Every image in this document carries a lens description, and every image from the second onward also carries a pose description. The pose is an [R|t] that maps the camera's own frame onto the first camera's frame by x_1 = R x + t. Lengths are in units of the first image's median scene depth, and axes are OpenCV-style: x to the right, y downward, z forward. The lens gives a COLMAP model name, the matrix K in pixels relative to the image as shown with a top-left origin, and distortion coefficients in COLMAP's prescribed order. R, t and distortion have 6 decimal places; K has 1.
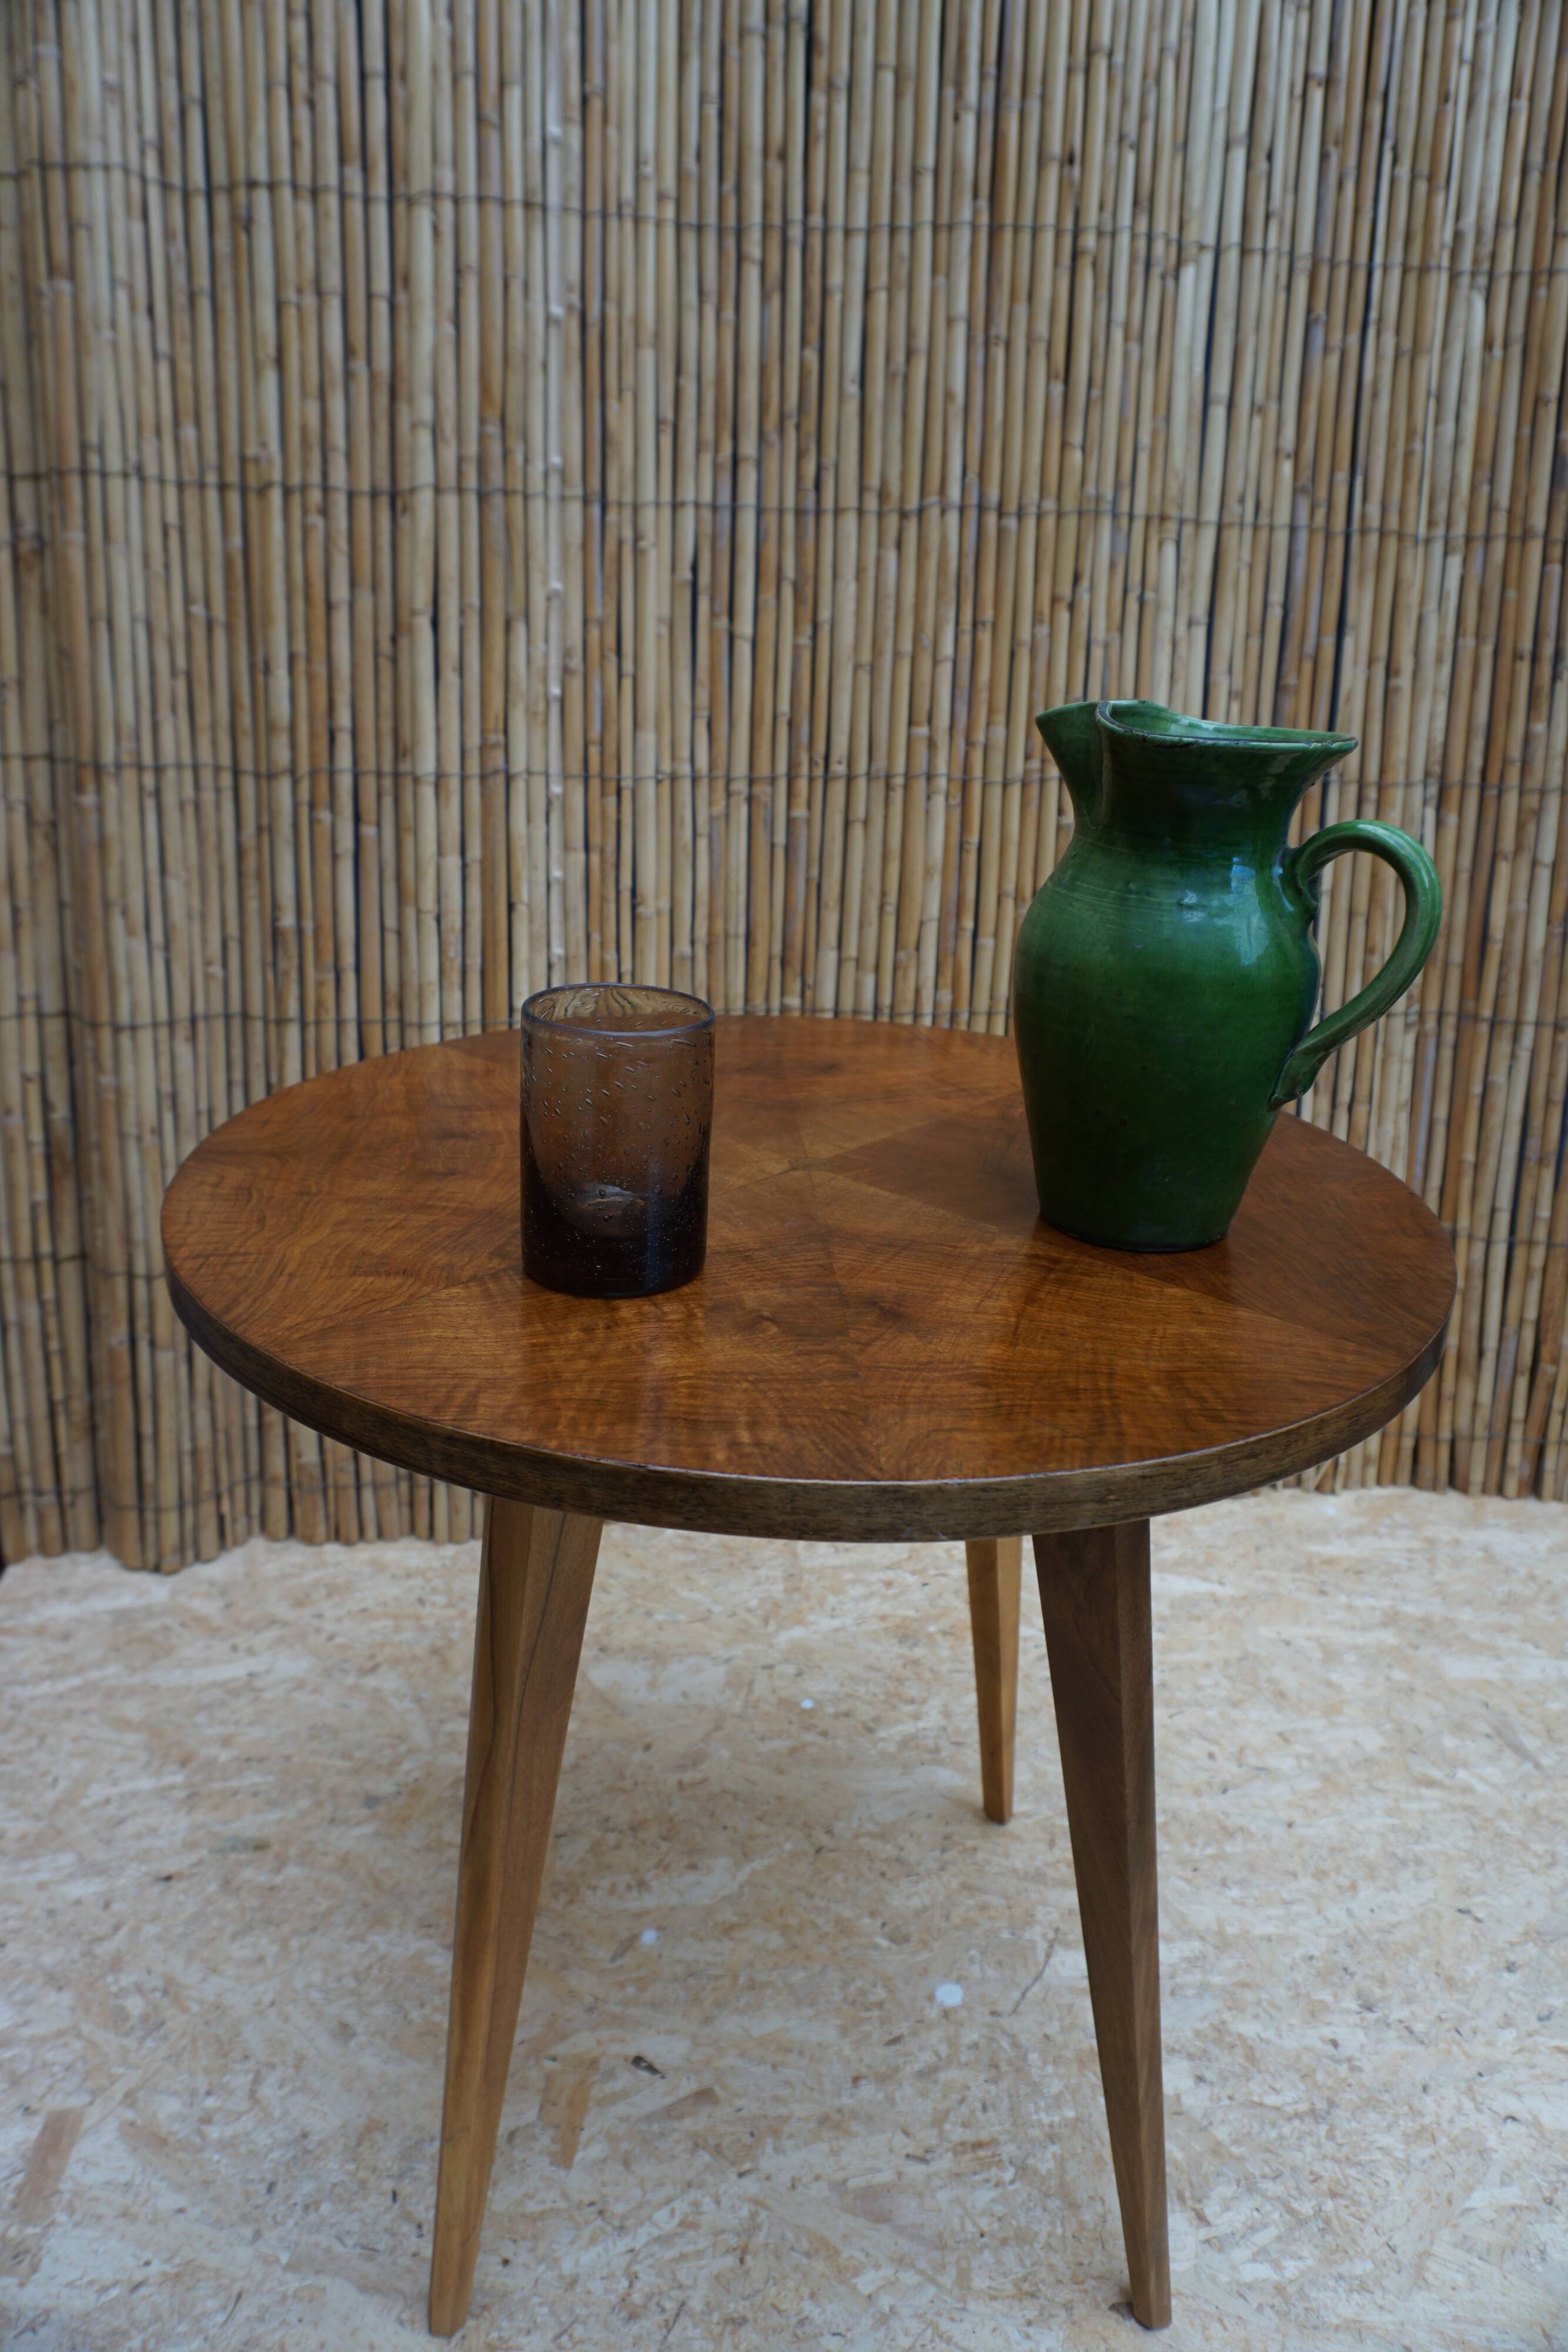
lens RADIAL K [[1554.1, 0, 771.9], [0, 1554.1, 1173.5], [0, 0, 1]] dist [-0.056754, 0.034137]
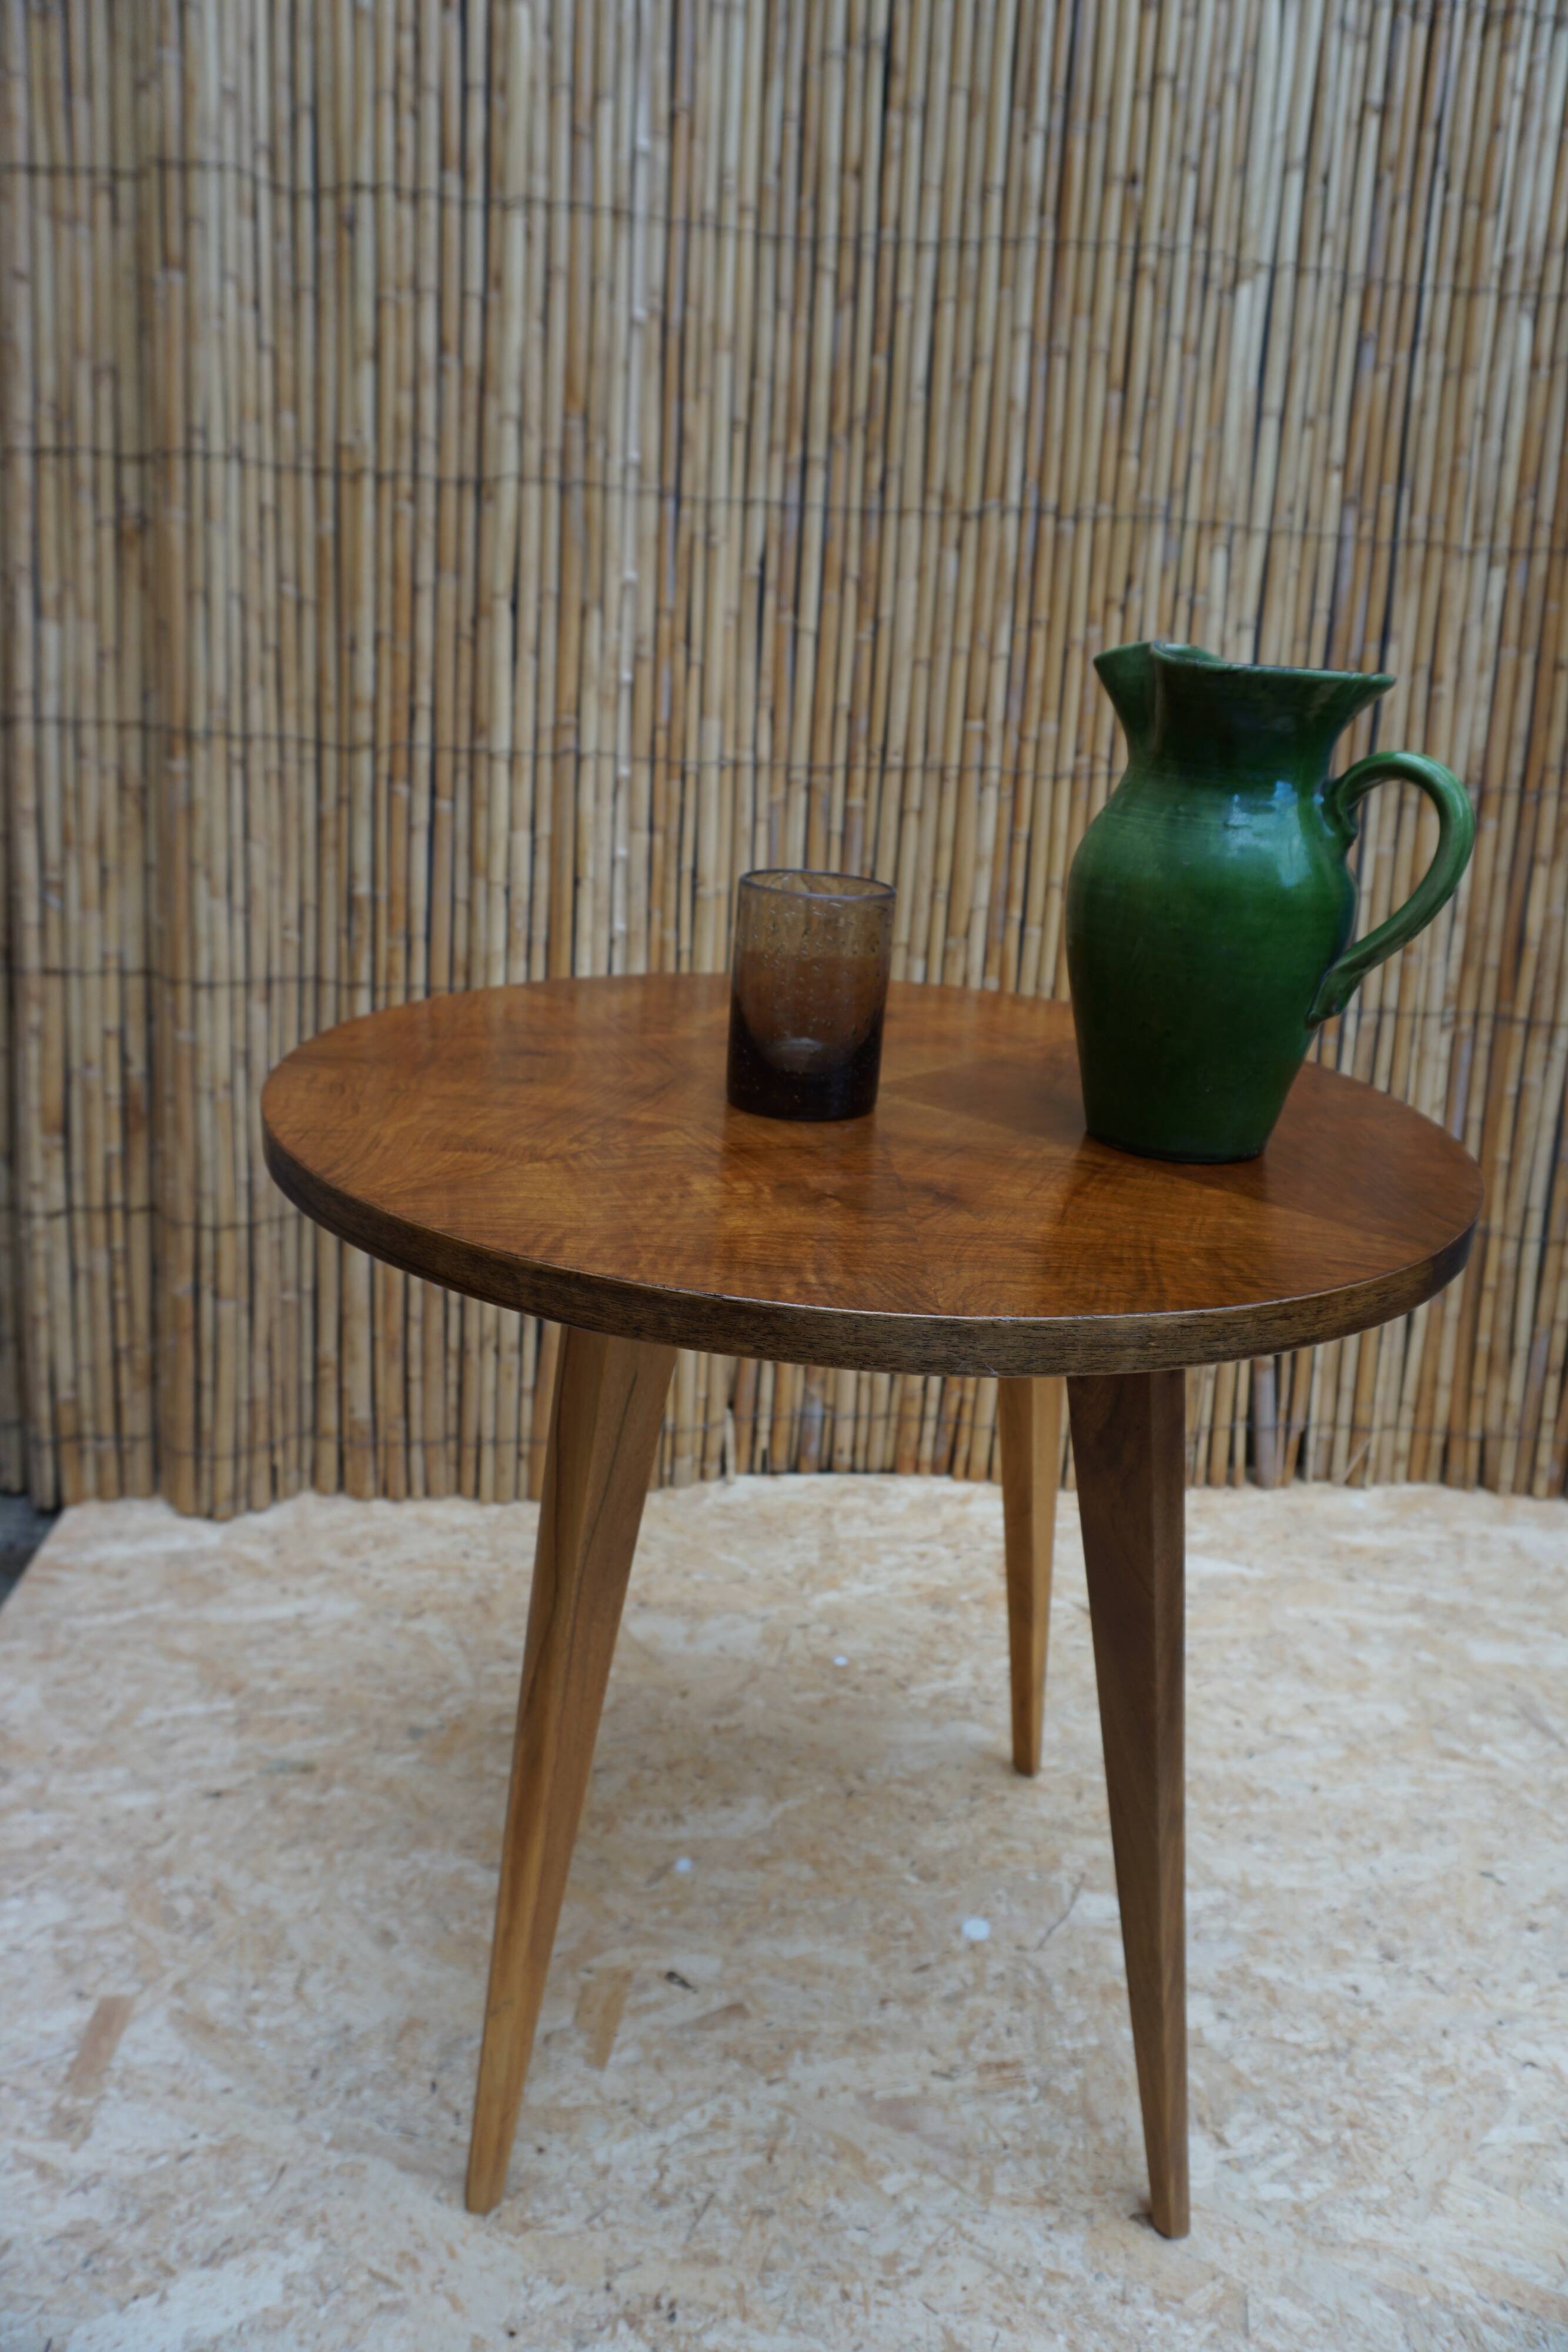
lens RADIAL K [[1554.1, 0, 771.1], [0, 1554.1, 1175.0], [0, 0, 1]] dist [-0.056754, 0.034137]
pose [[0.999348, 0.028915, -0.021609, -0.010262], [-0.029544, 0.999132, -0.029366, 0.052797], [0.020741, 0.029985, 0.999335, -0.030533]]
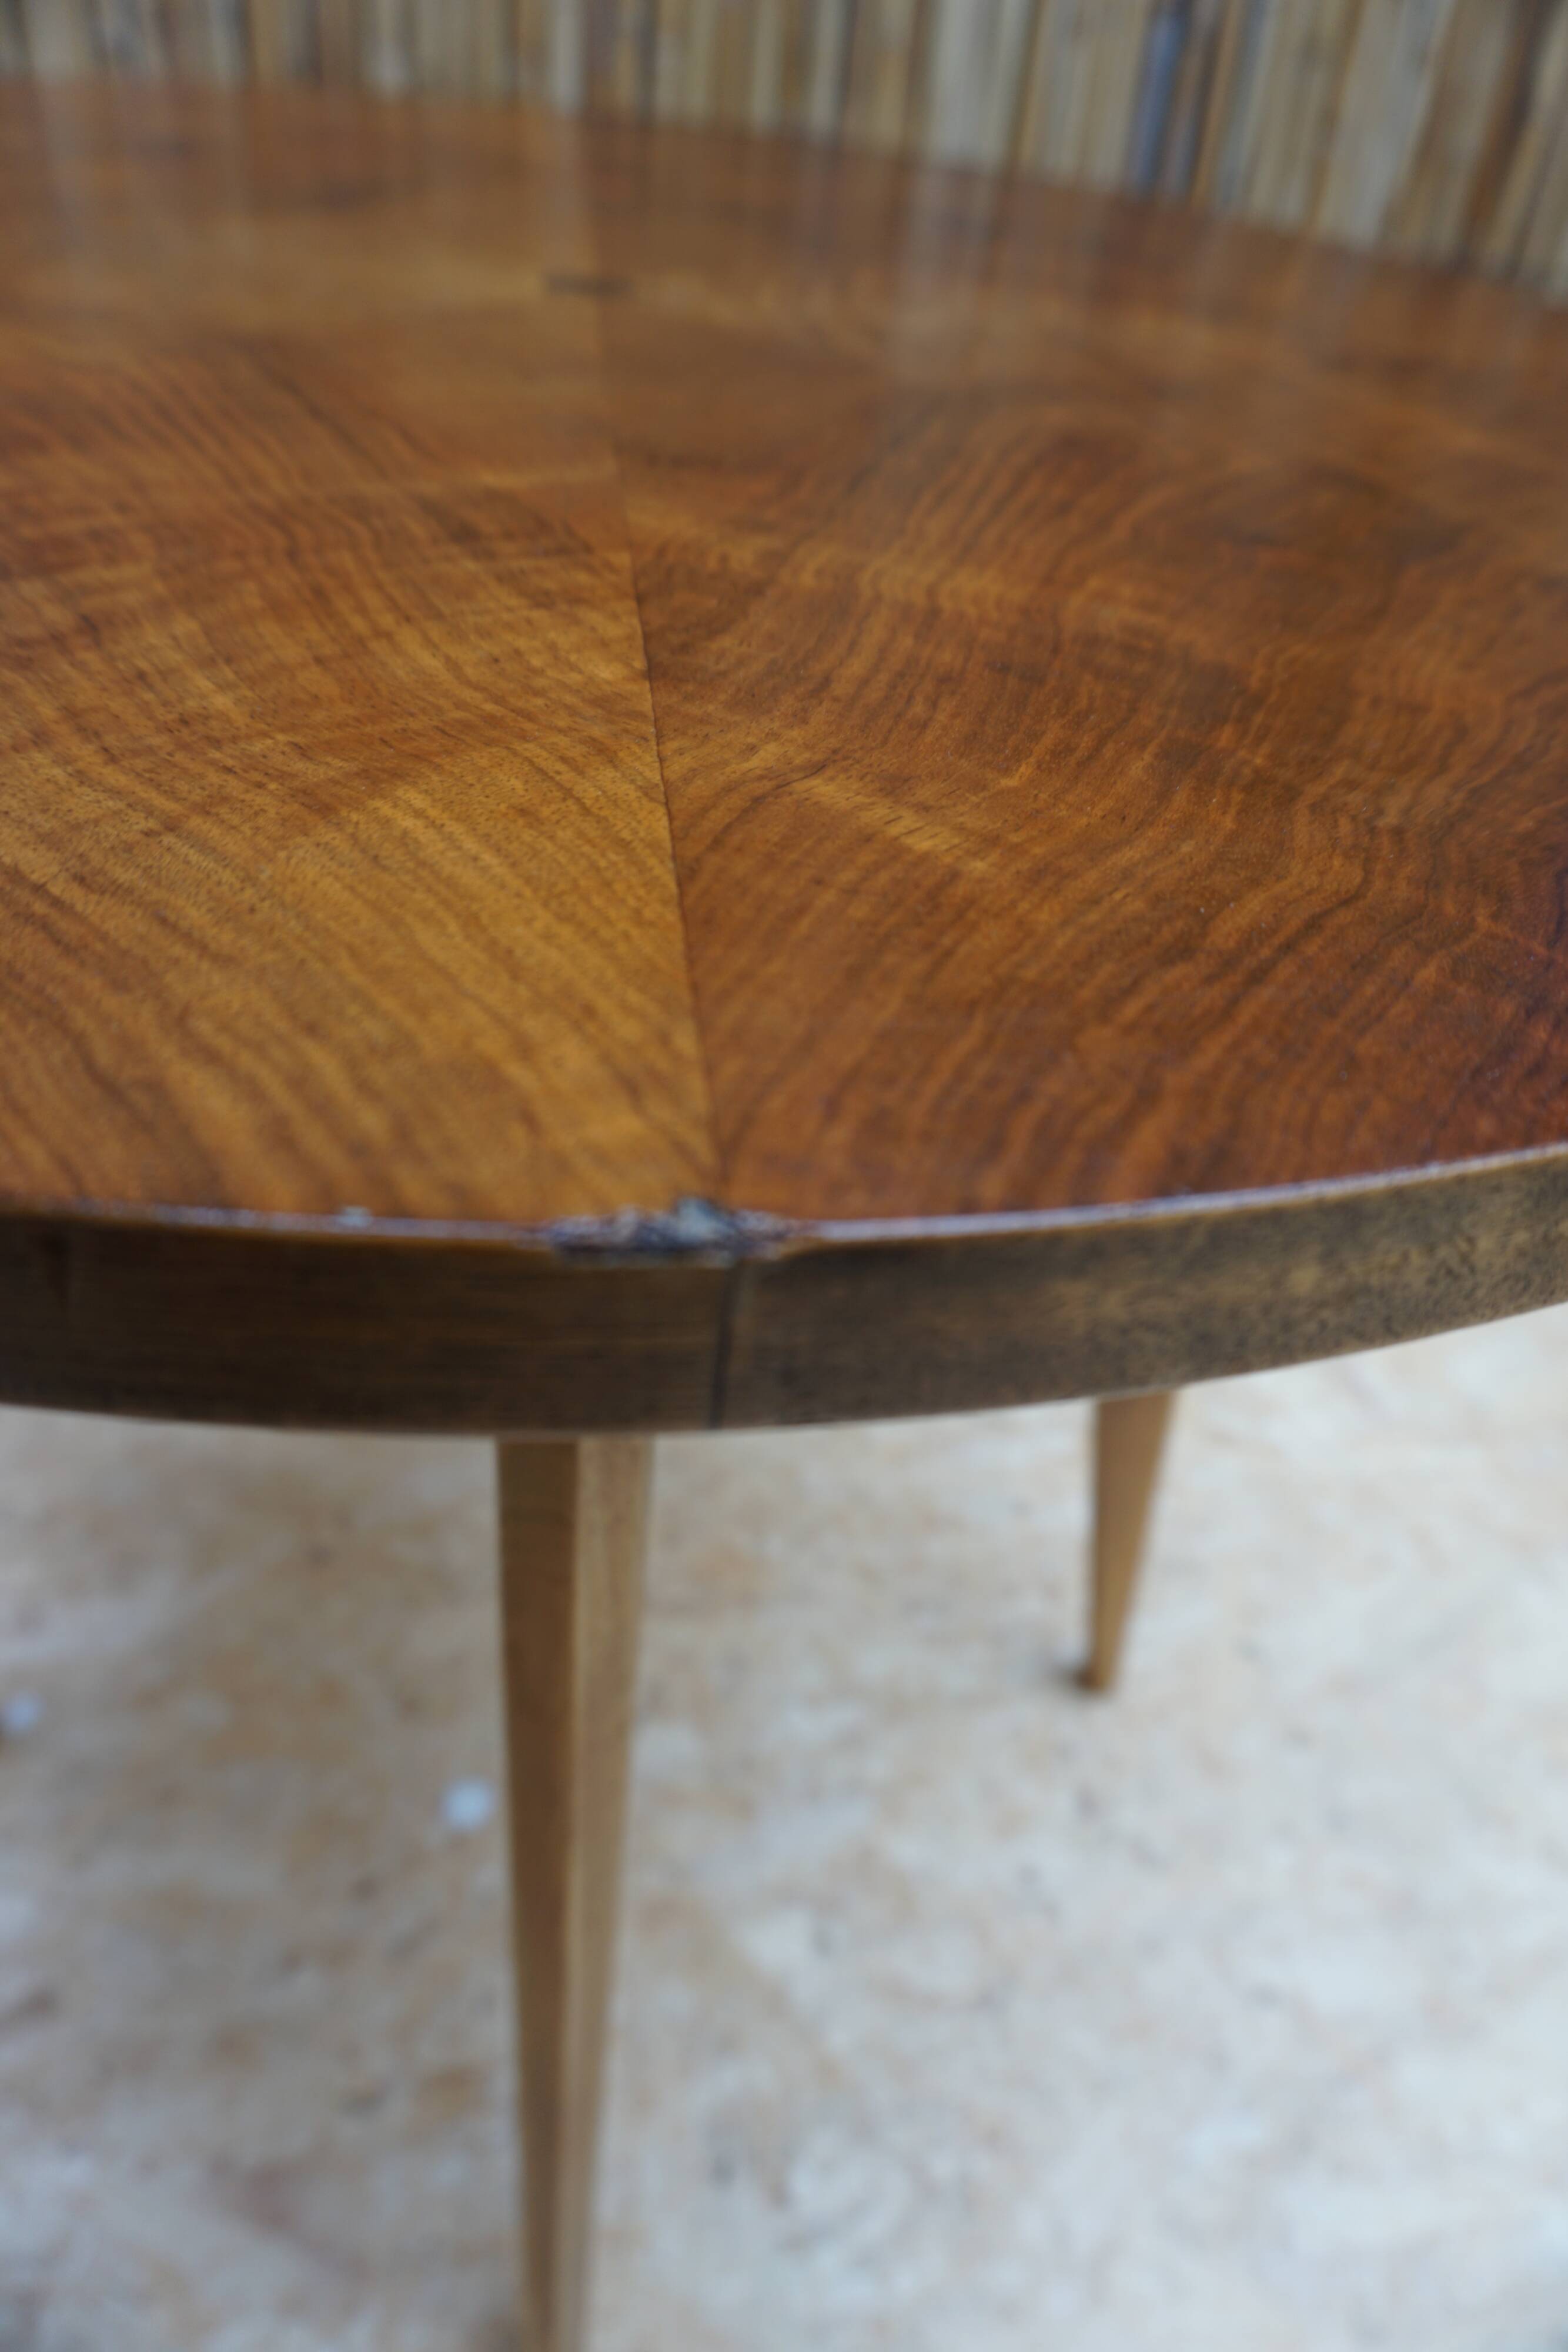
lens RADIAL K [[1554.1, 0, 775.6], [0, 1554.1, 1163.7], [0, 0, 1]] dist [-0.056754, 0.034137]
pose [[0.995514, 0.010141, 0.094071, 0.141917], [-0.043358, 0.932599, 0.358302, 0.027645], [-0.084097, -0.360773, 0.928854, 0.368623]]
